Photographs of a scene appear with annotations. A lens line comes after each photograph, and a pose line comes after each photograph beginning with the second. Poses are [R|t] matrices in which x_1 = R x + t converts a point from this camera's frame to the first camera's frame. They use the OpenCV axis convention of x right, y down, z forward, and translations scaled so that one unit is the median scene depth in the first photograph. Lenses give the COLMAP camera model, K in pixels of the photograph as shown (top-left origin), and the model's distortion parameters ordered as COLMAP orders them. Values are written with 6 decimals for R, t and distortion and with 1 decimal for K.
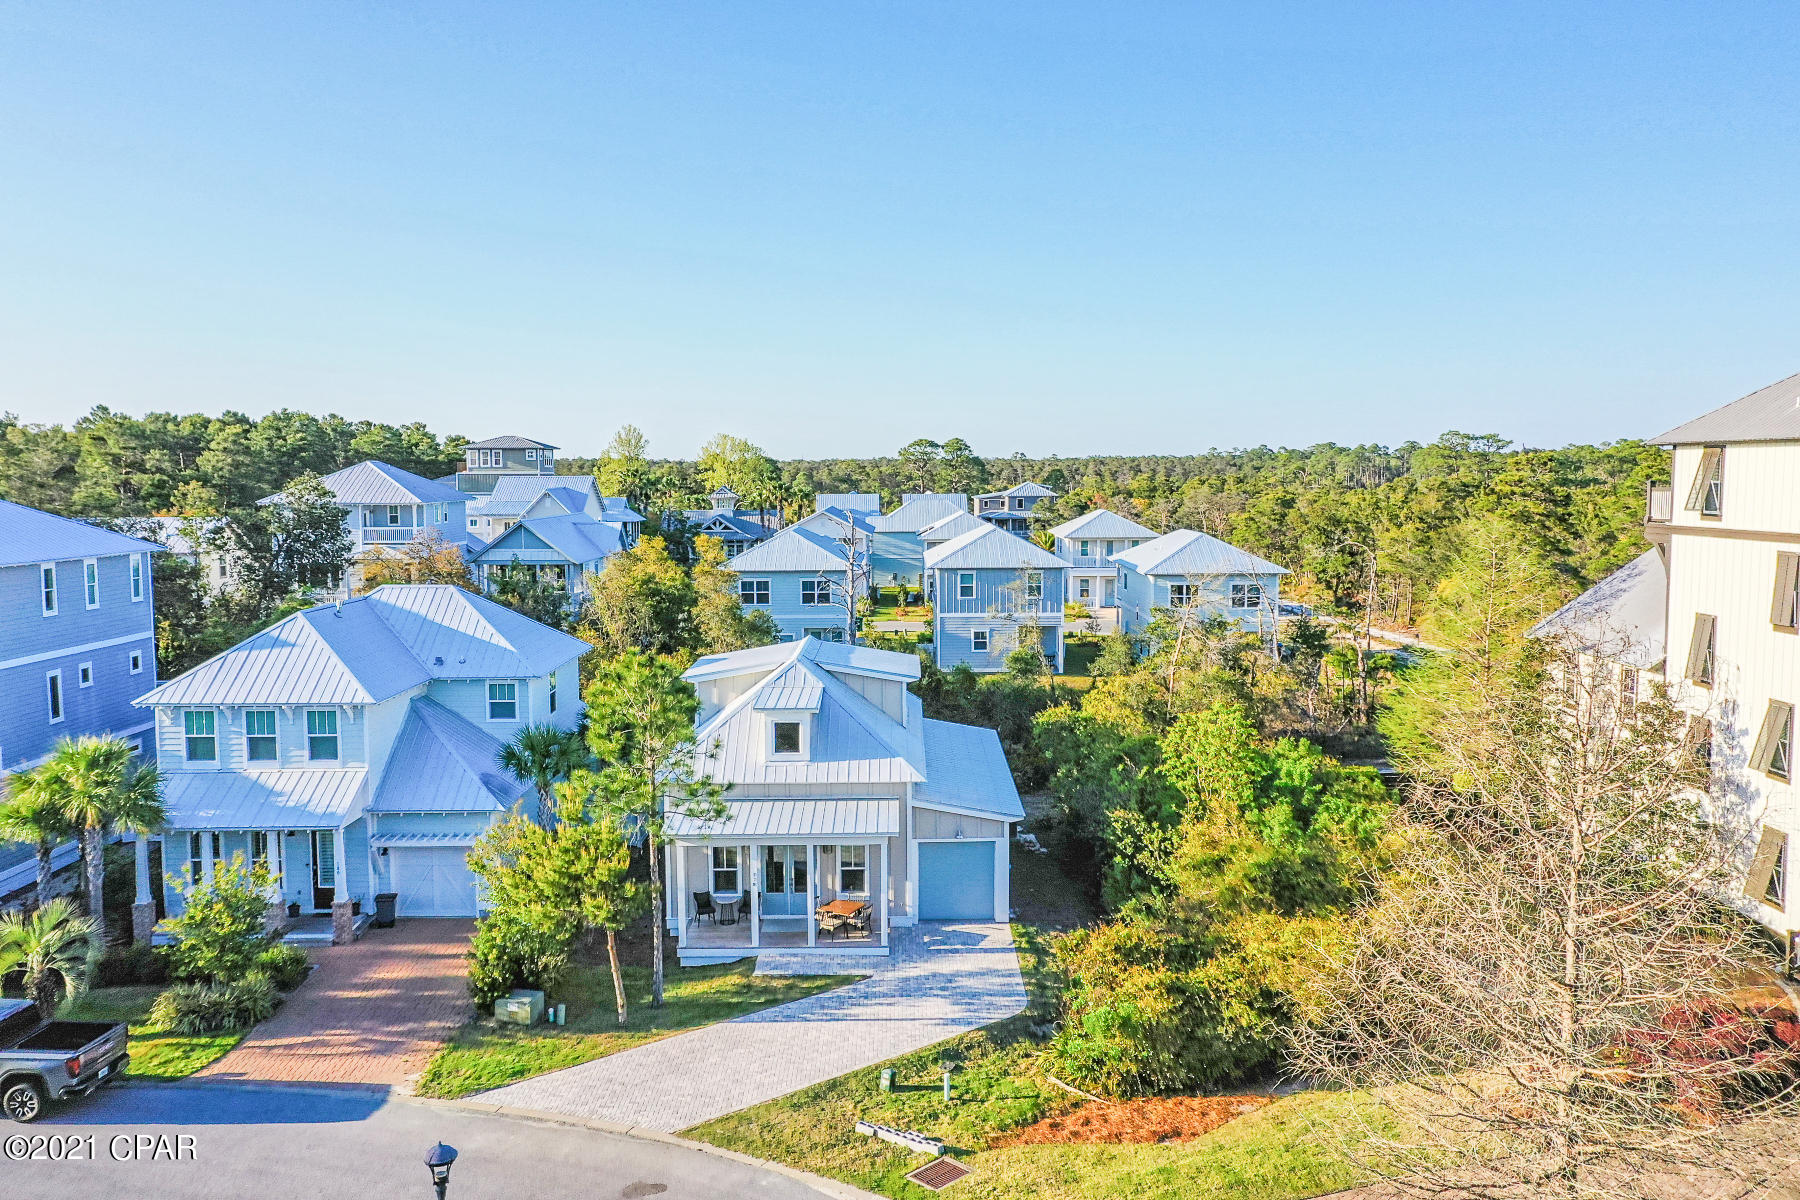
lens RADIAL K [[1425.4, 0, 901.2], [0, 1425.4, 597.6], [0, 0, 1]] dist [0.003827, 0.005244]
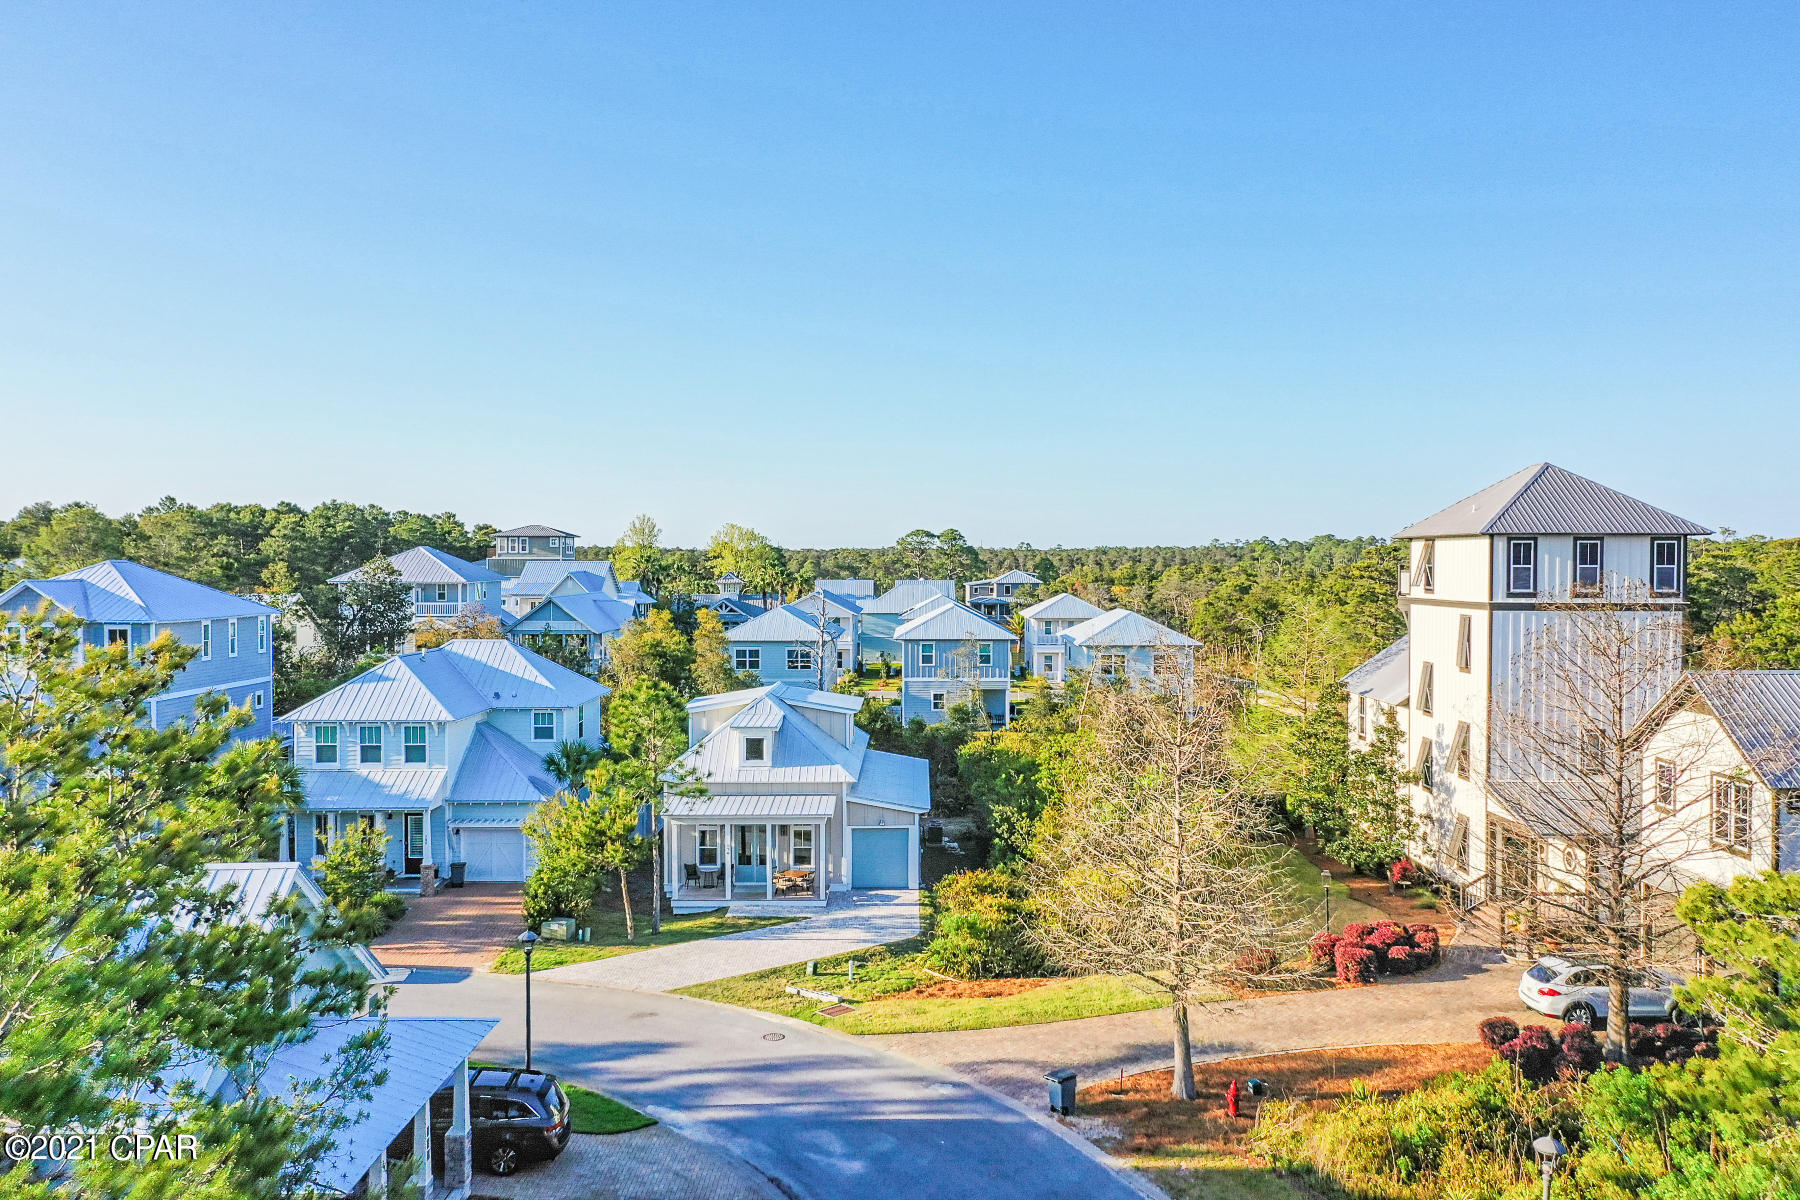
lens RADIAL K [[1425.4, 0, 901.2], [0, 1425.4, 597.6], [0, 0, 1]] dist [0.003827, 0.005244]
pose [[0.999951, 0.005449, -0.008232, 0.068544], [-0.005952, 0.998034, -0.062397, 0.037071], [0.007875, 0.062443, 0.998017, -0.357393]]
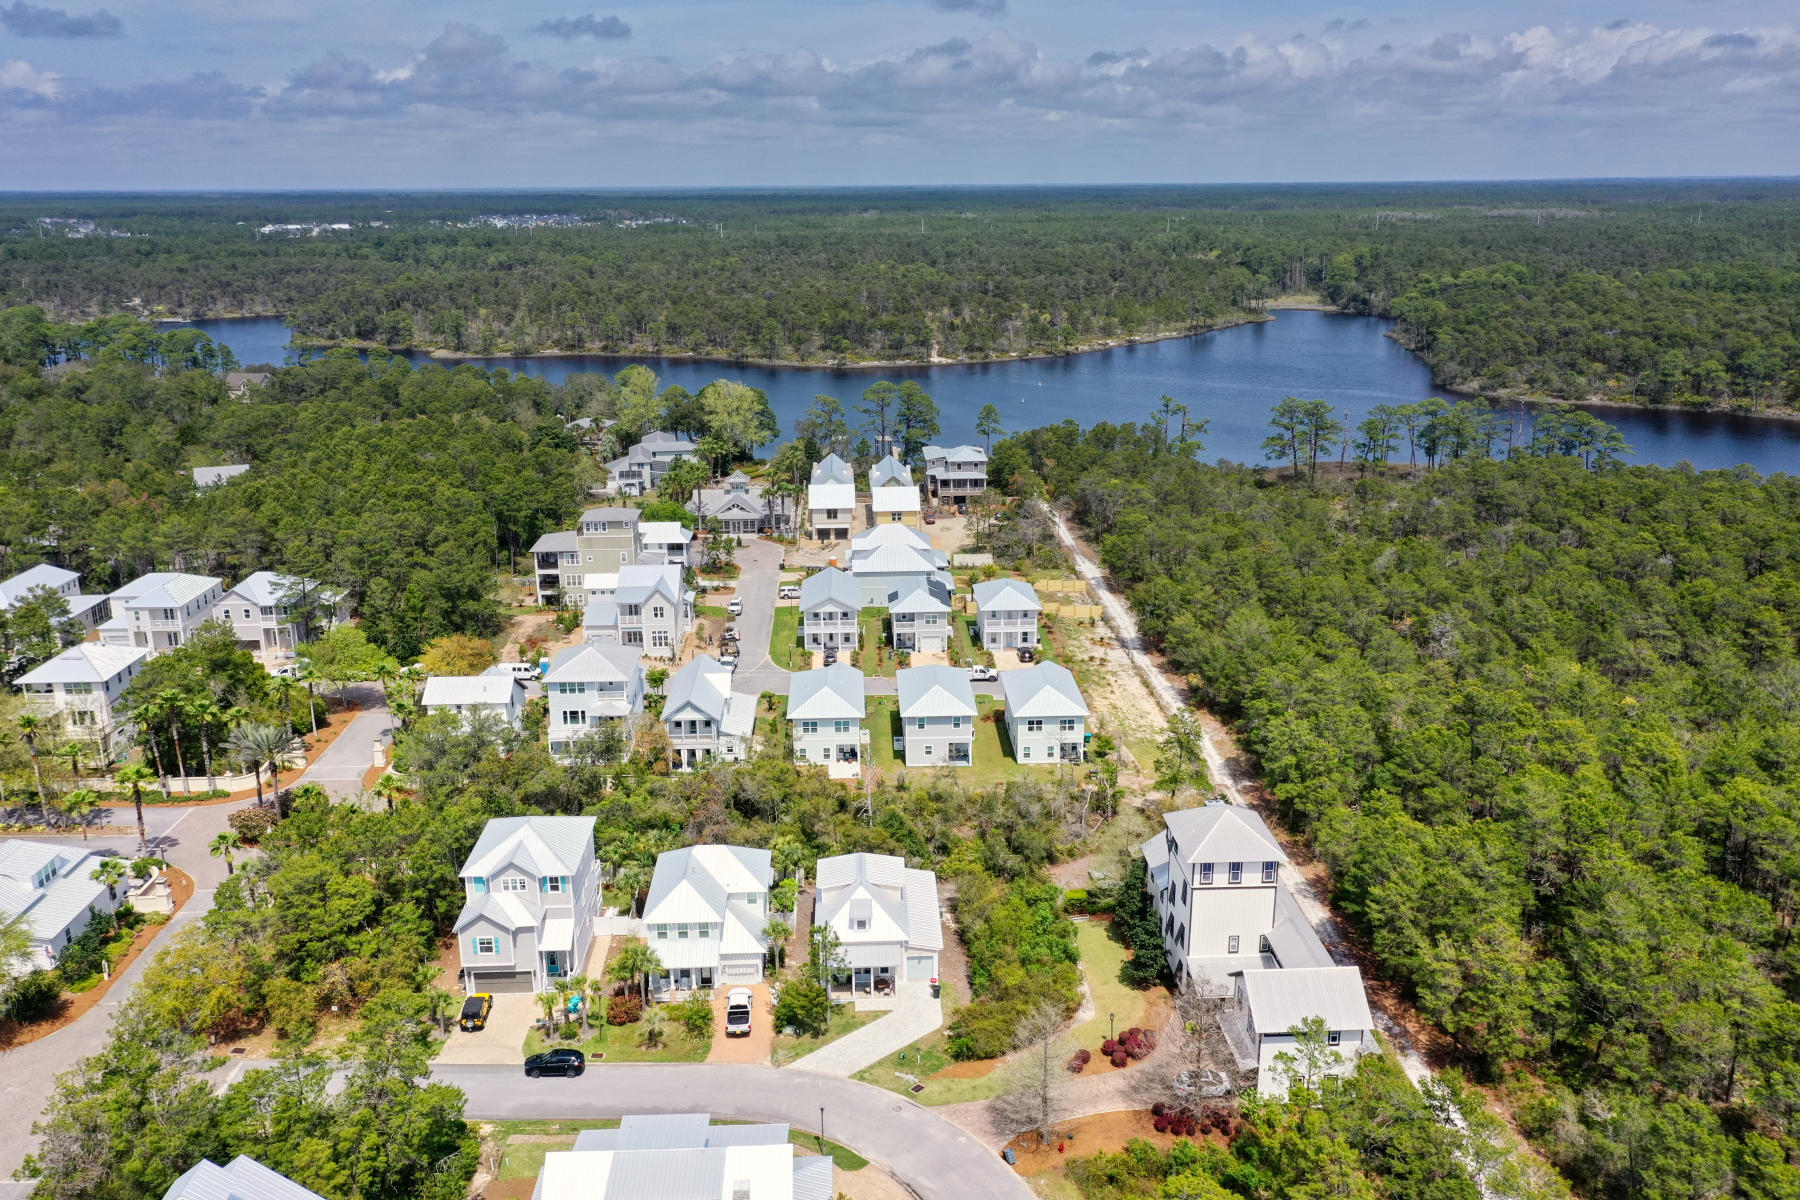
lens RADIAL K [[1425.4, 0, 901.2], [0, 1425.4, 597.6], [0, 0, 1]] dist [0.003827, 0.005244]
pose [[0.999372, -0.011298, 0.033585, -0.087777], [0.004548, 0.980866, 0.194631, -1.103218], [-0.035141, -0.194356, 0.980301, -1.694232]]
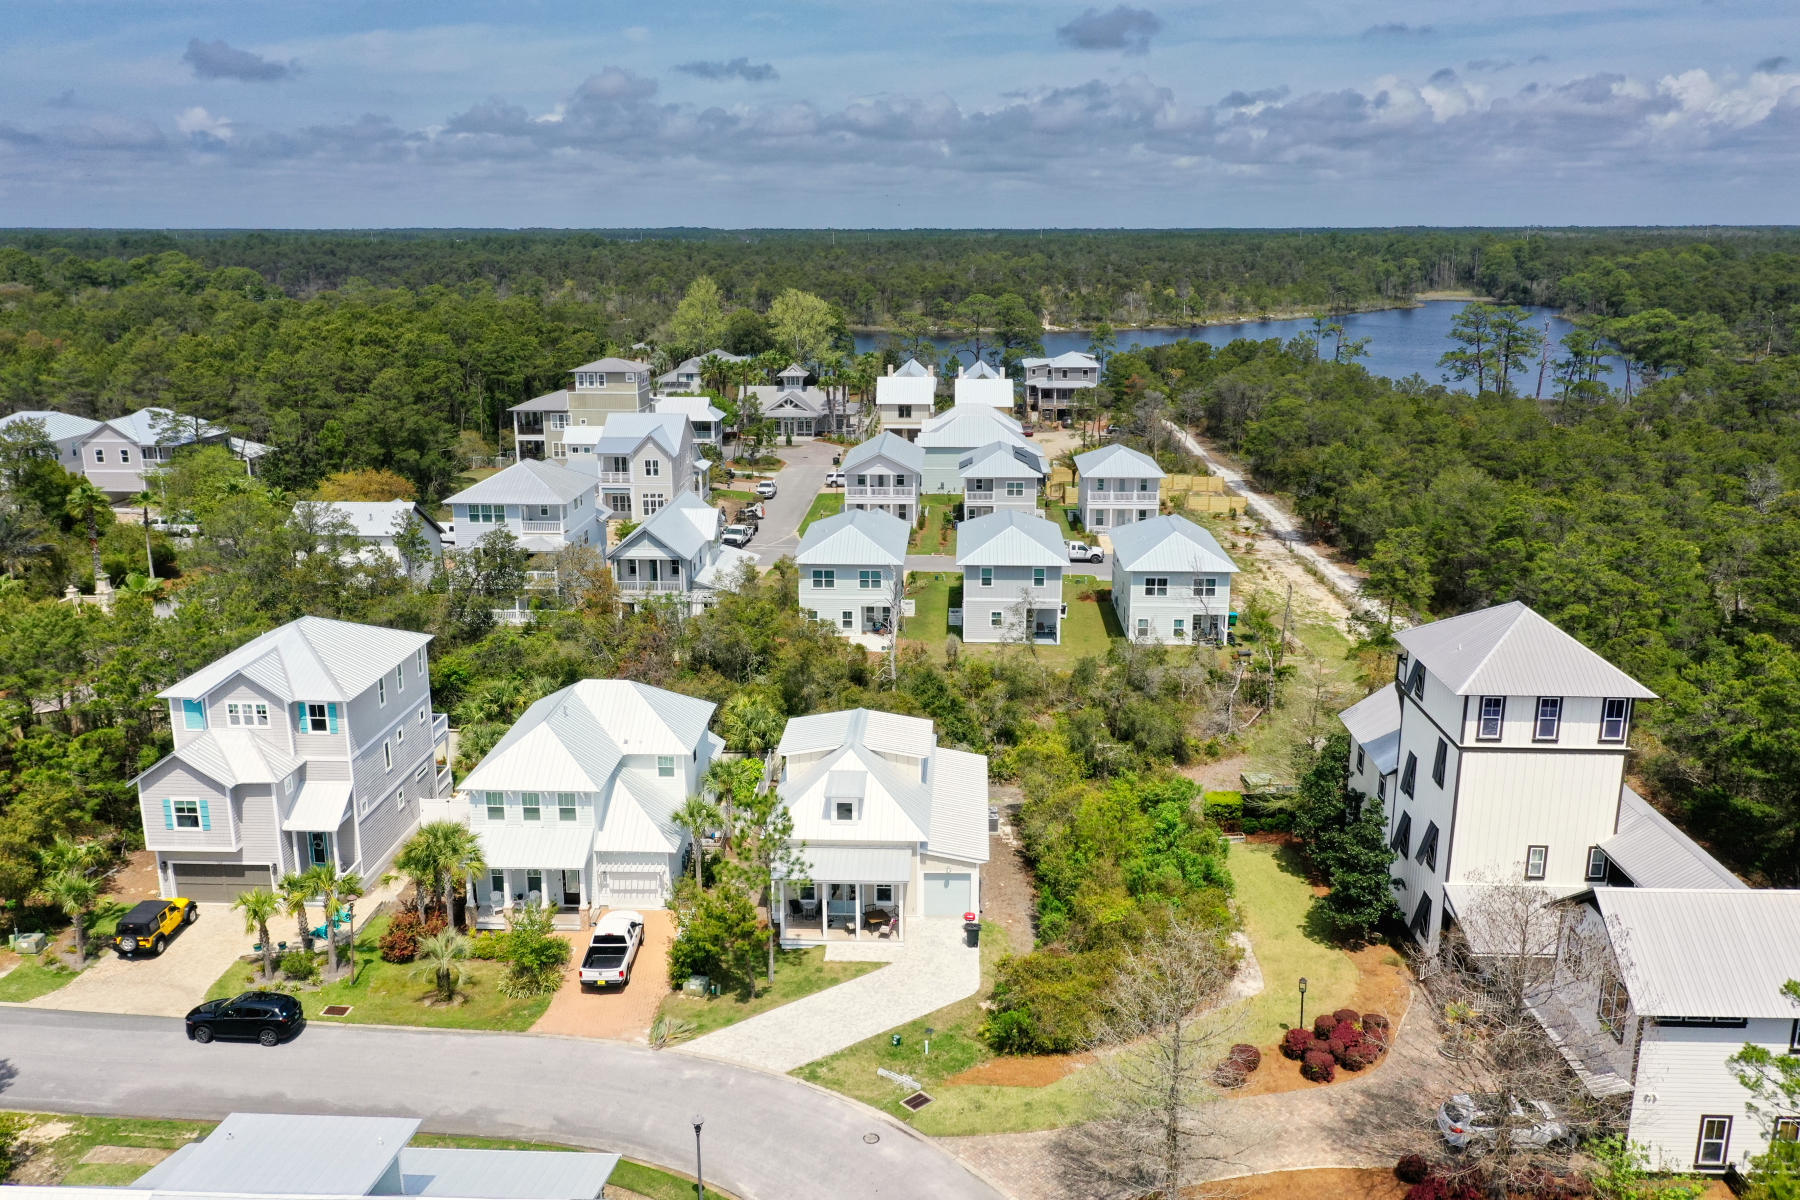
lens RADIAL K [[1425.4, 0, 901.2], [0, 1425.4, 597.6], [0, 0, 1]] dist [0.003827, 0.005244]
pose [[0.998848, 0.016580, -0.045033, 0.054419], [-0.008963, 0.986361, 0.164355, -0.408513], [0.047144, -0.163762, 0.985373, -0.566975]]
